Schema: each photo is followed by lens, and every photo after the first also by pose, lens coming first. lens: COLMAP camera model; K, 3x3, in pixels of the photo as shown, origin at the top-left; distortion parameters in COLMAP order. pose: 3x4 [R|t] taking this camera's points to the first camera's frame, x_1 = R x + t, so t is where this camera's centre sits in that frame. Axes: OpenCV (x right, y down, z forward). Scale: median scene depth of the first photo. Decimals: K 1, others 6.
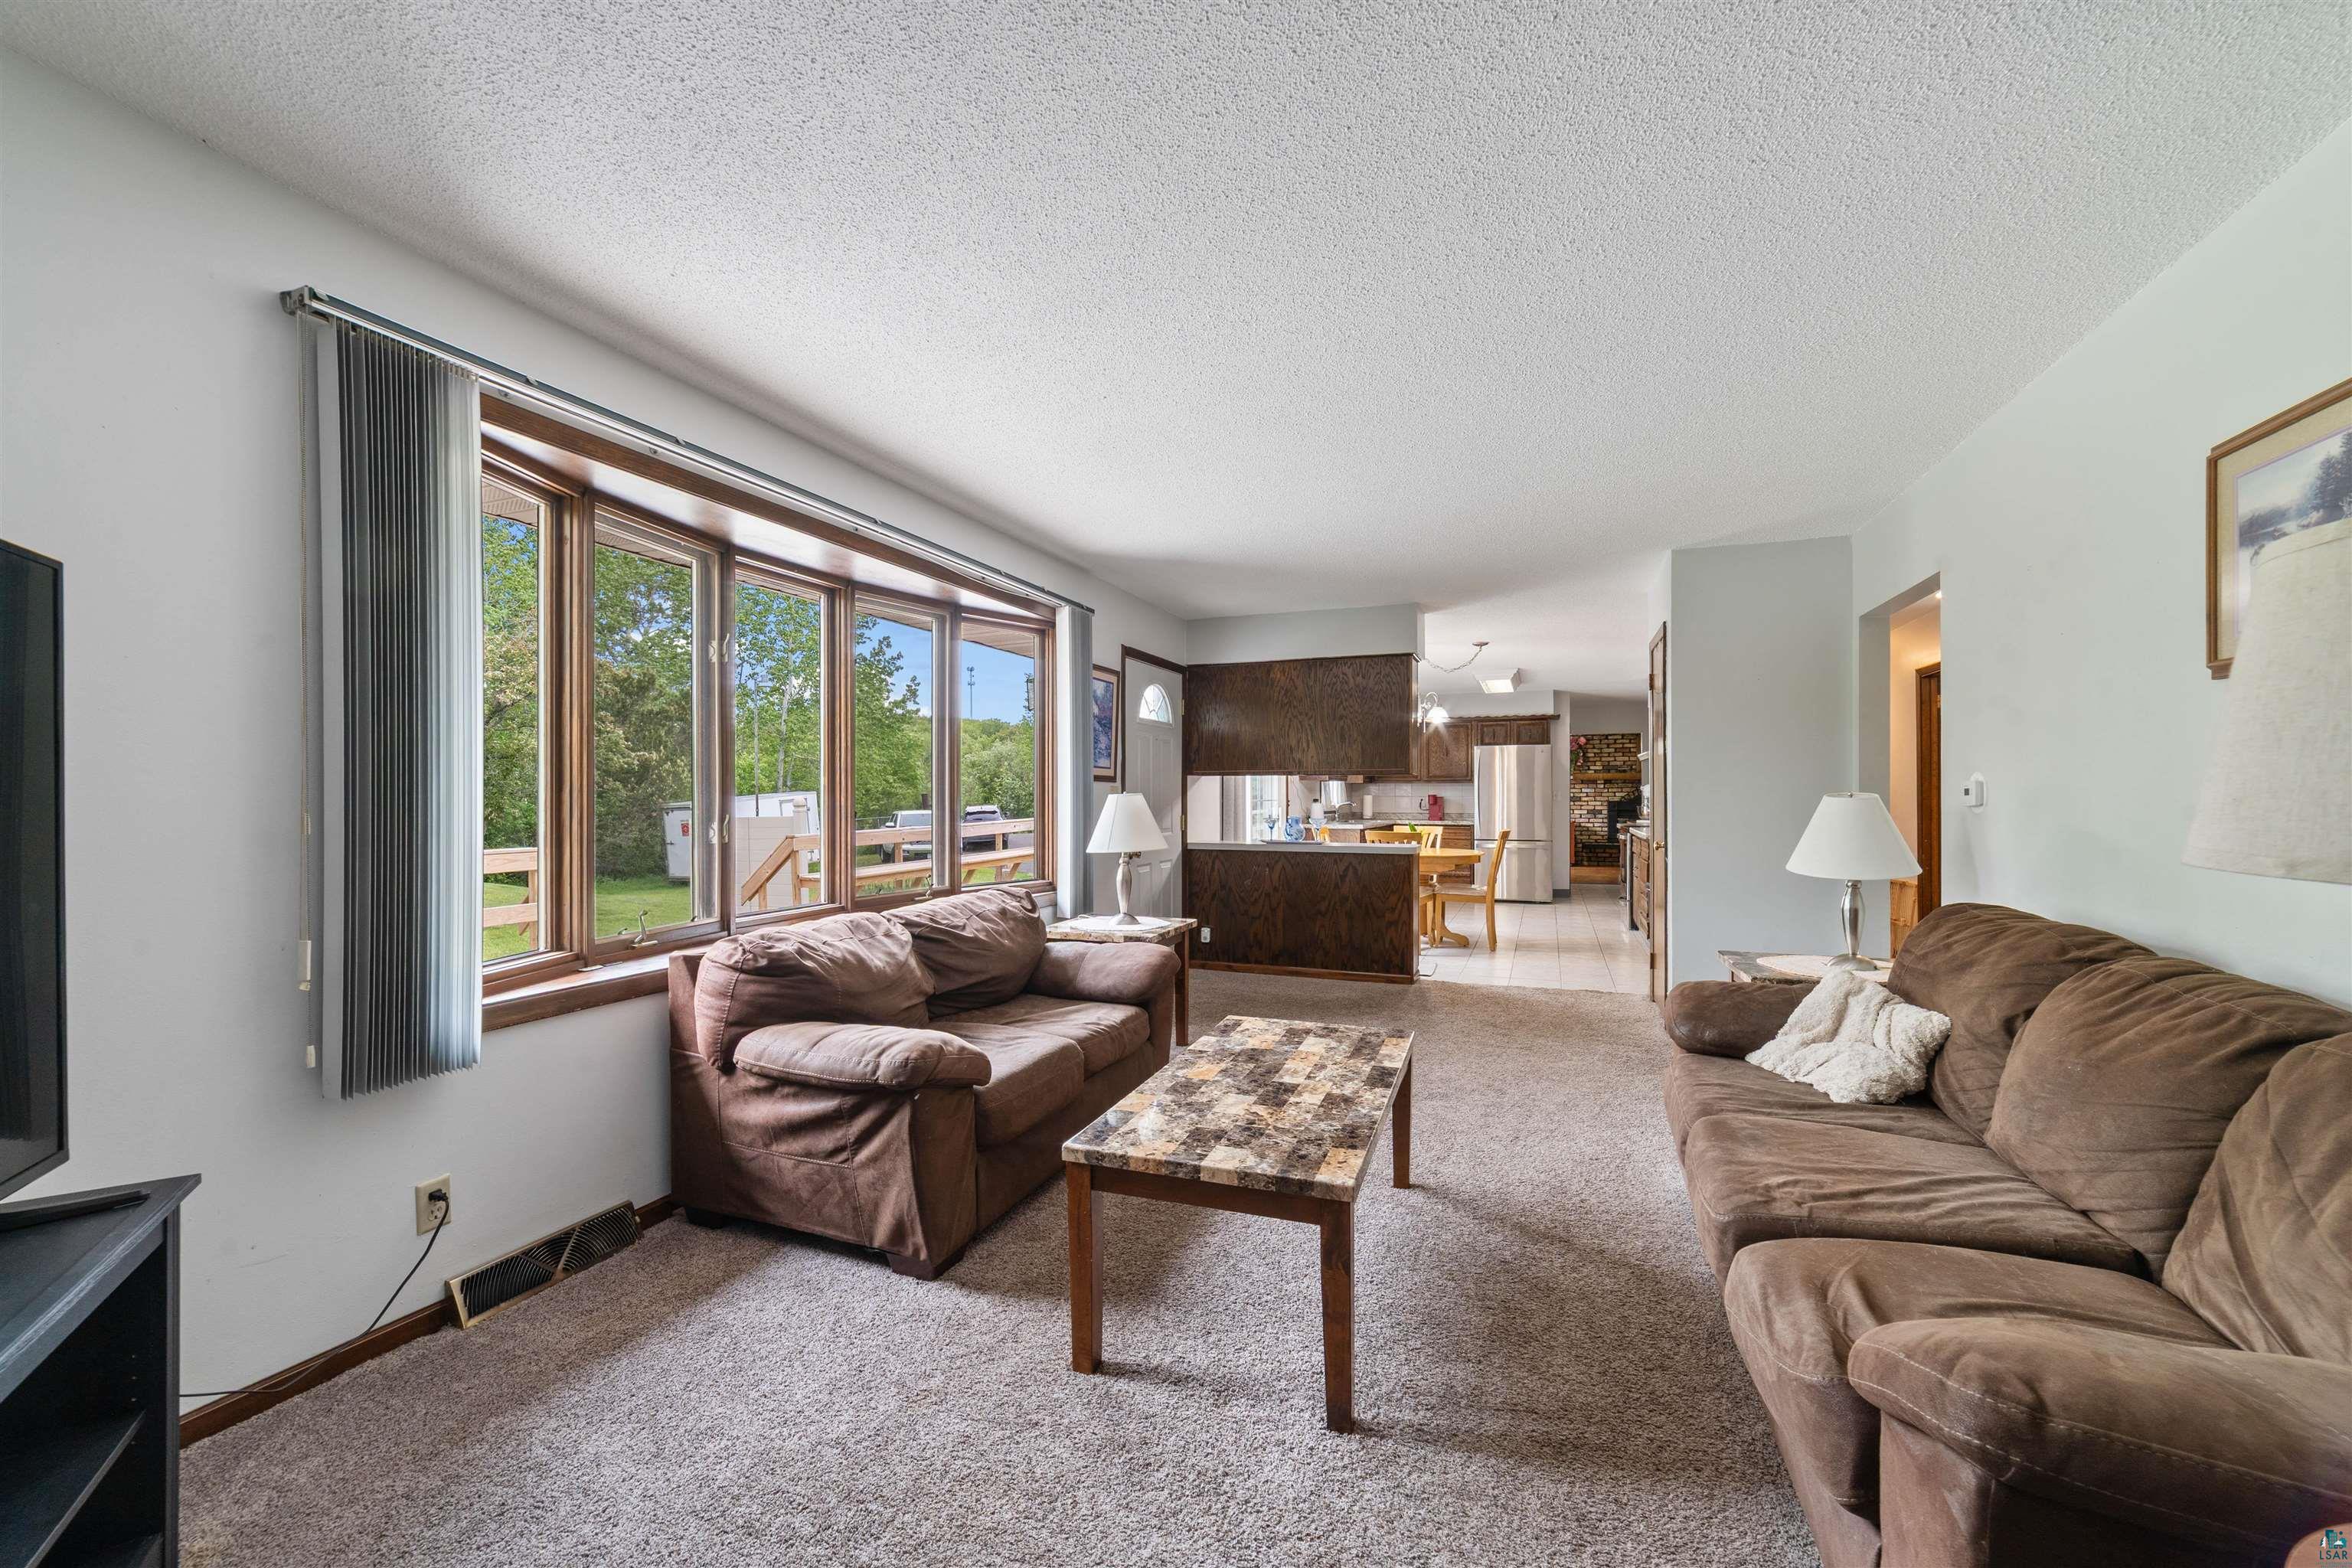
lens RADIAL K [[927.2, 0, 1162.5], [0, 927.2, 799.7], [0, 0, 1]] dist [-0.000517, -0.000393]
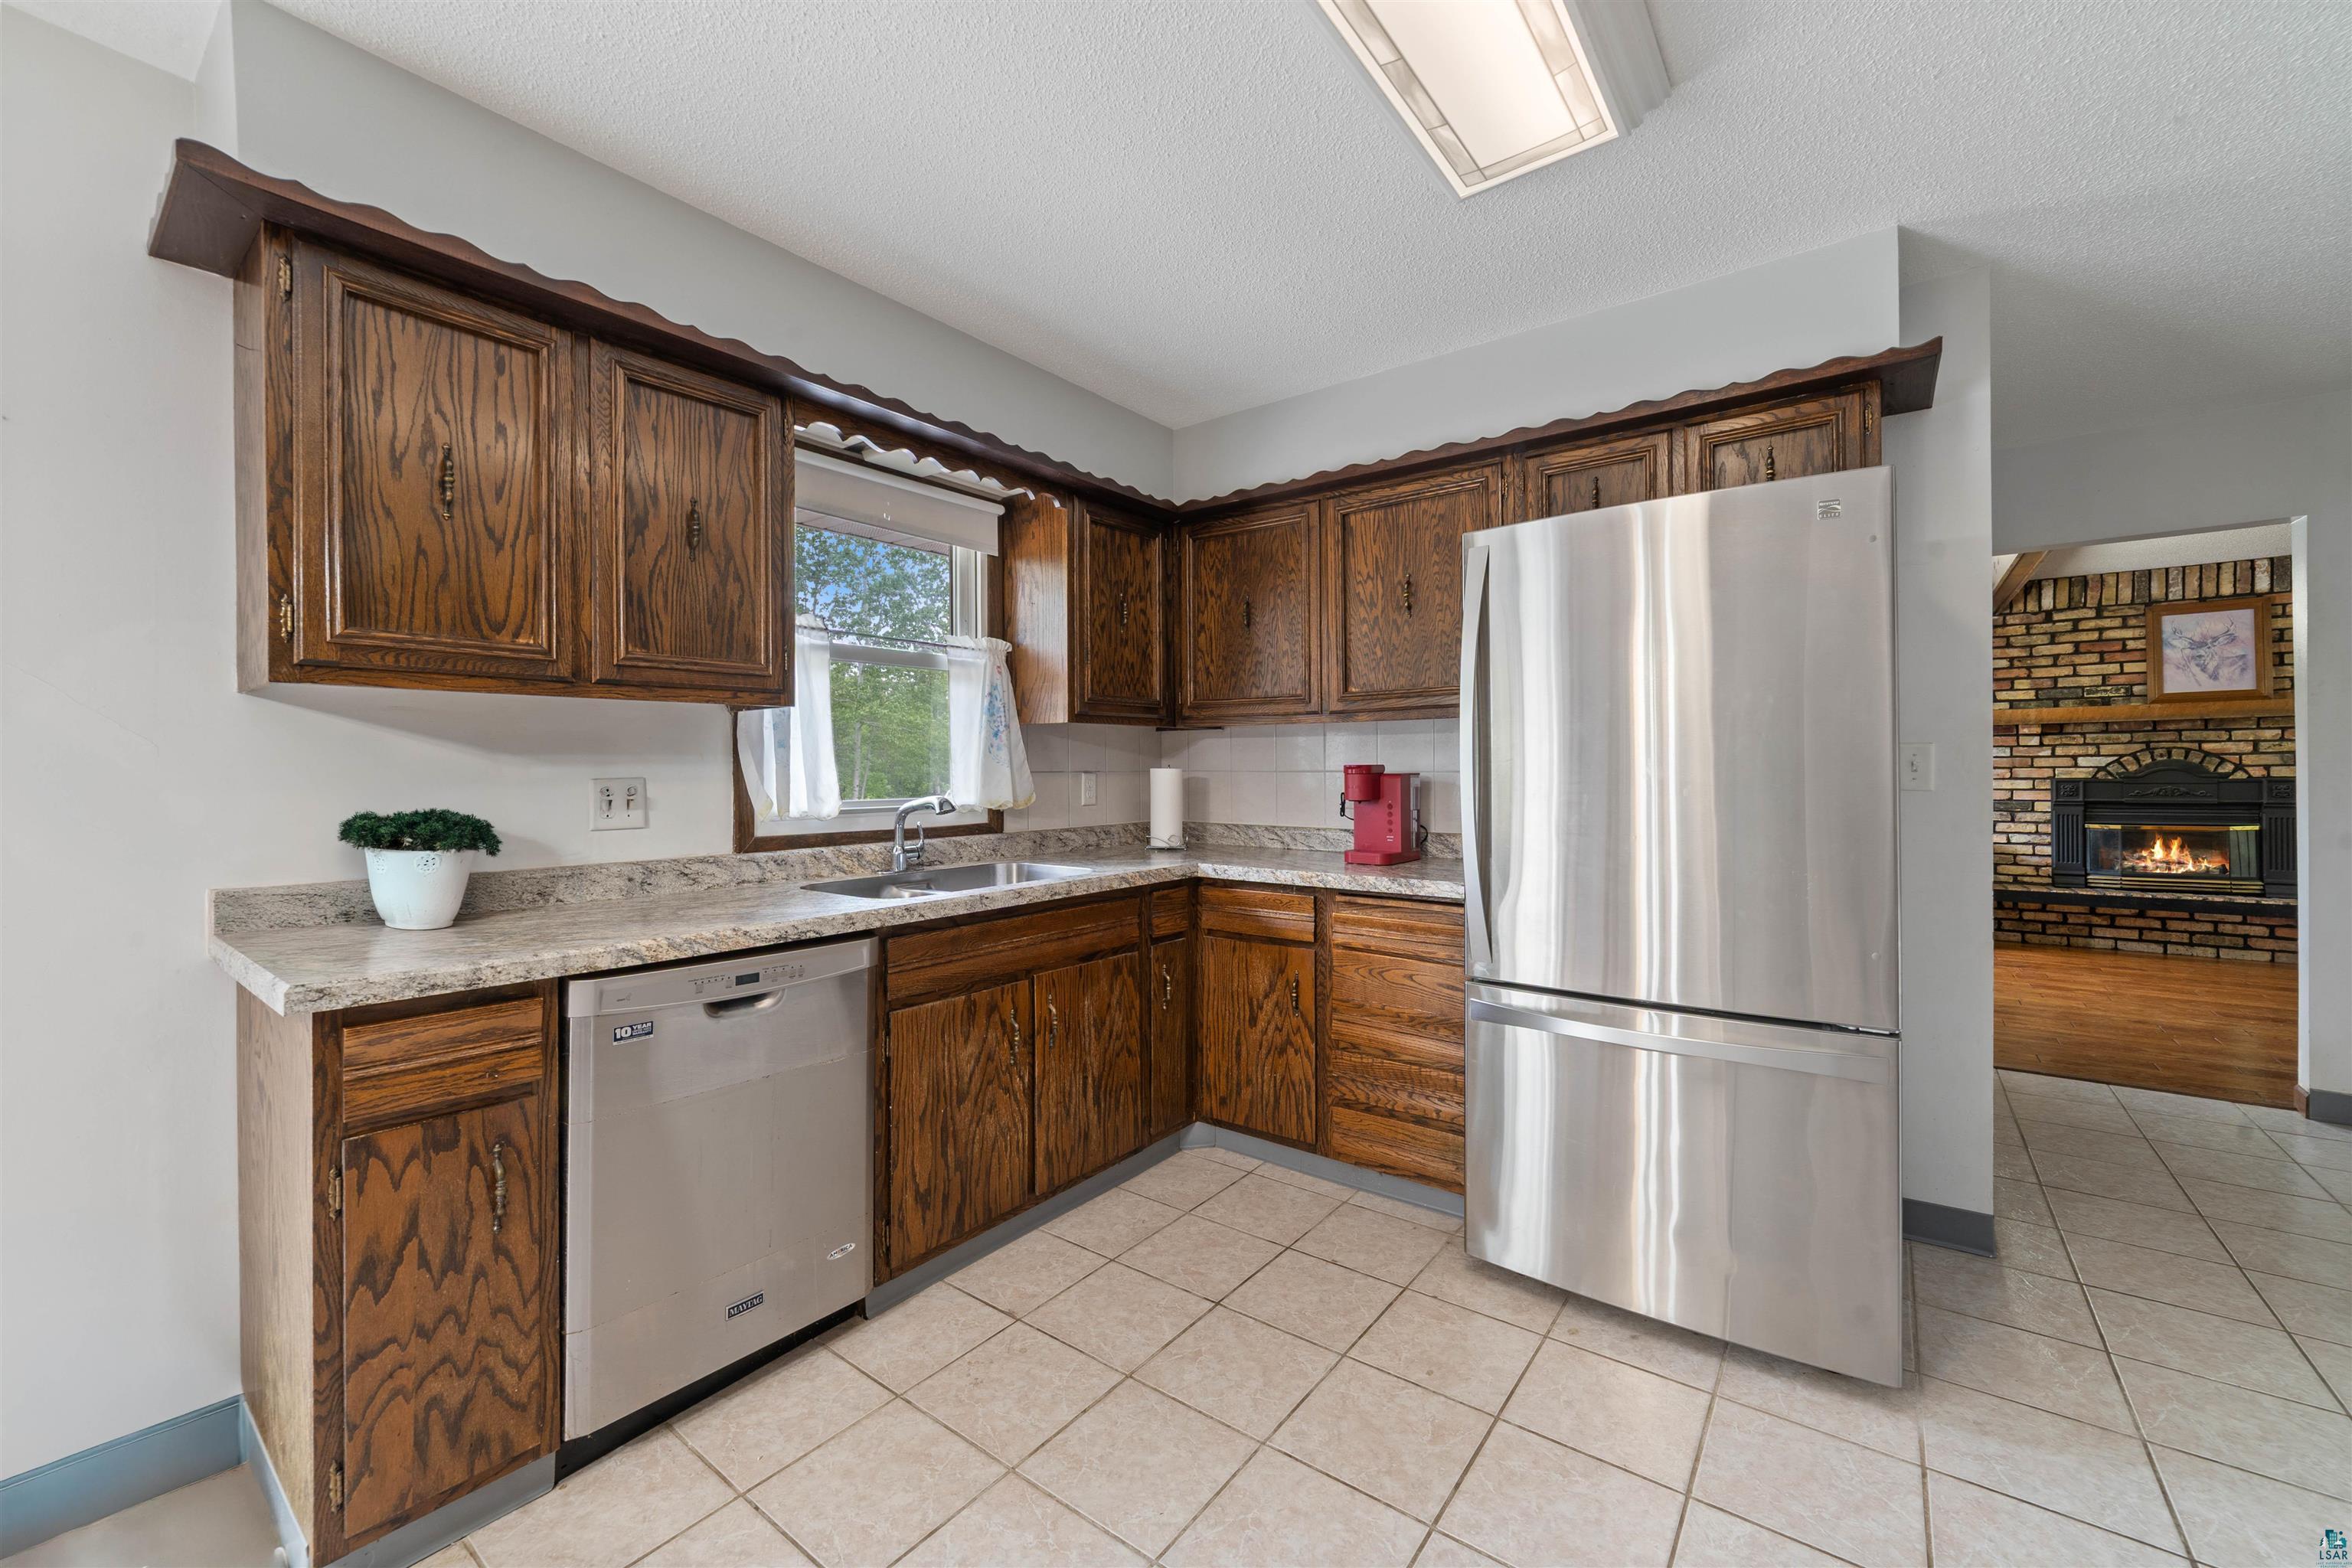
lens RADIAL K [[927.2, 0, 1162.7], [0, 927.2, 761.5], [0, 0, 1]] dist [-0.000517, -0.000393]
pose [[0.966843, -0.003702, -0.255345, 0.349780], [0.001560, 0.999962, -0.008589, -0.004977], [0.255368, 0.007906, 0.966812, 0.844904]]
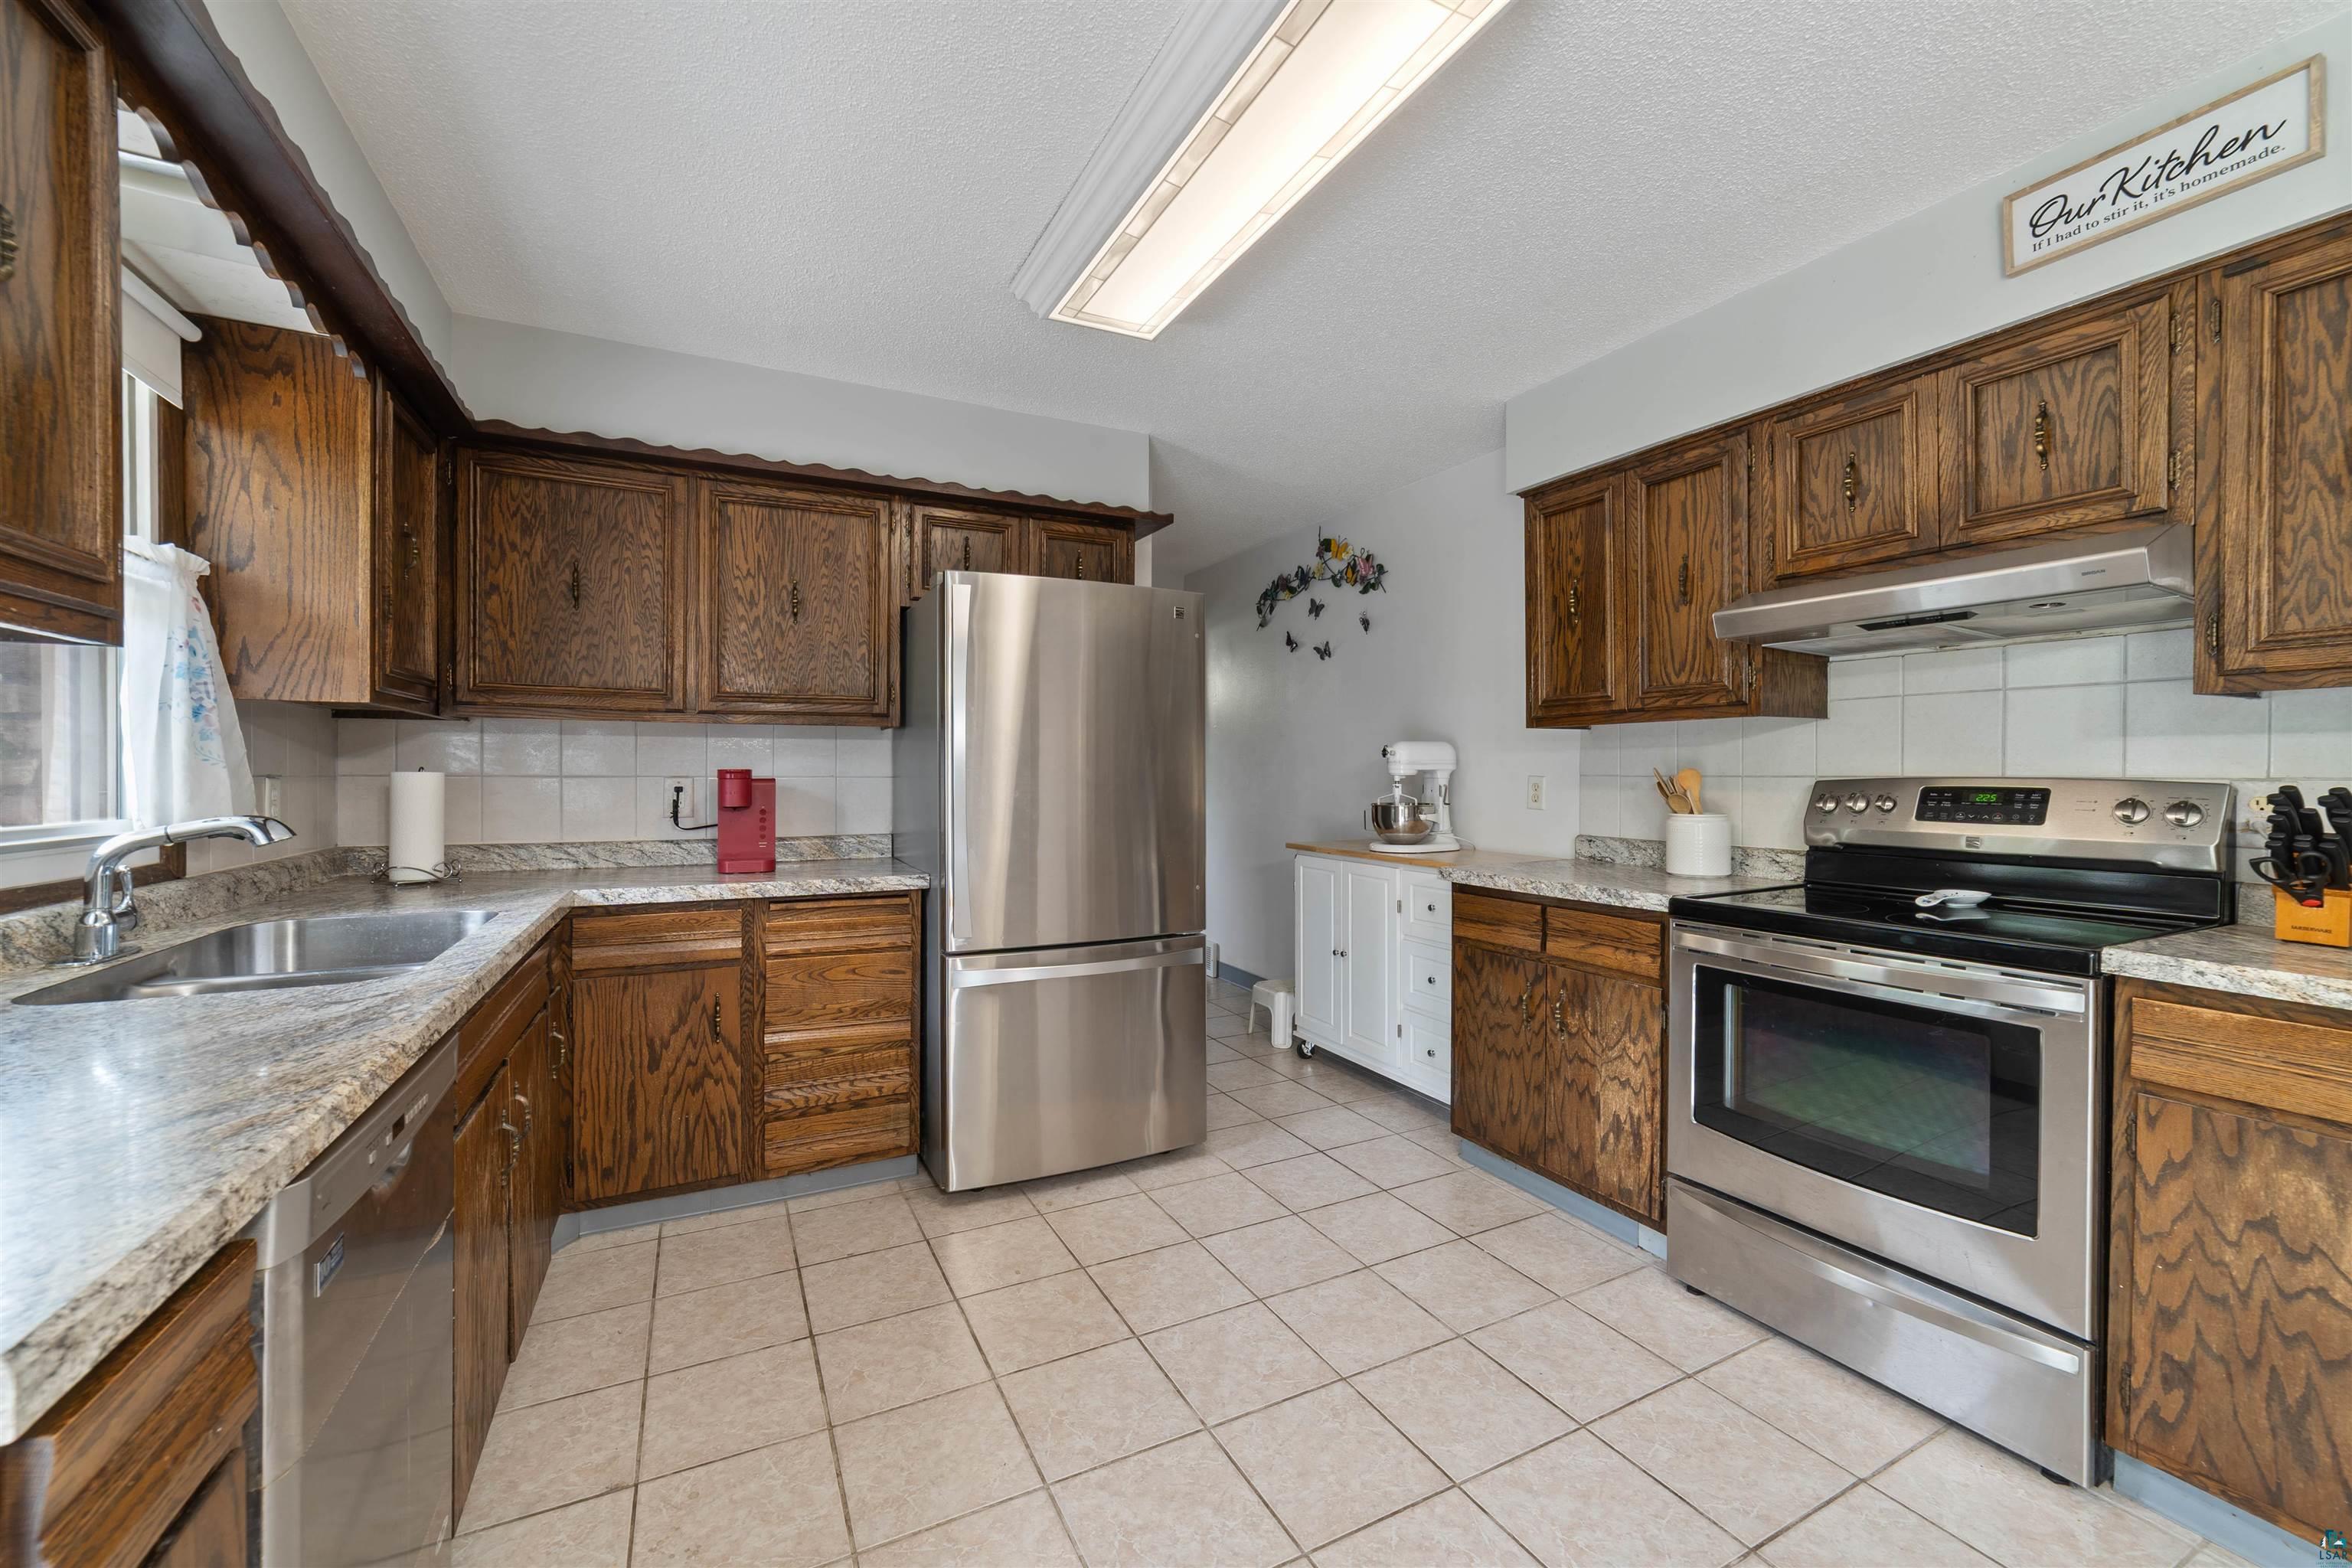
lens RADIAL K [[927.2, 0, 1164.9], [0, 927.2, 778.5], [0, 0, 1]] dist [-0.000517, -0.000393]
pose [[0.663513, -0.000124, 0.748164, 0.209135], [0.000105, 1.000000, 0.000073, -0.003589], [-0.748164, 0.000030, 0.663513, 0.863398]]
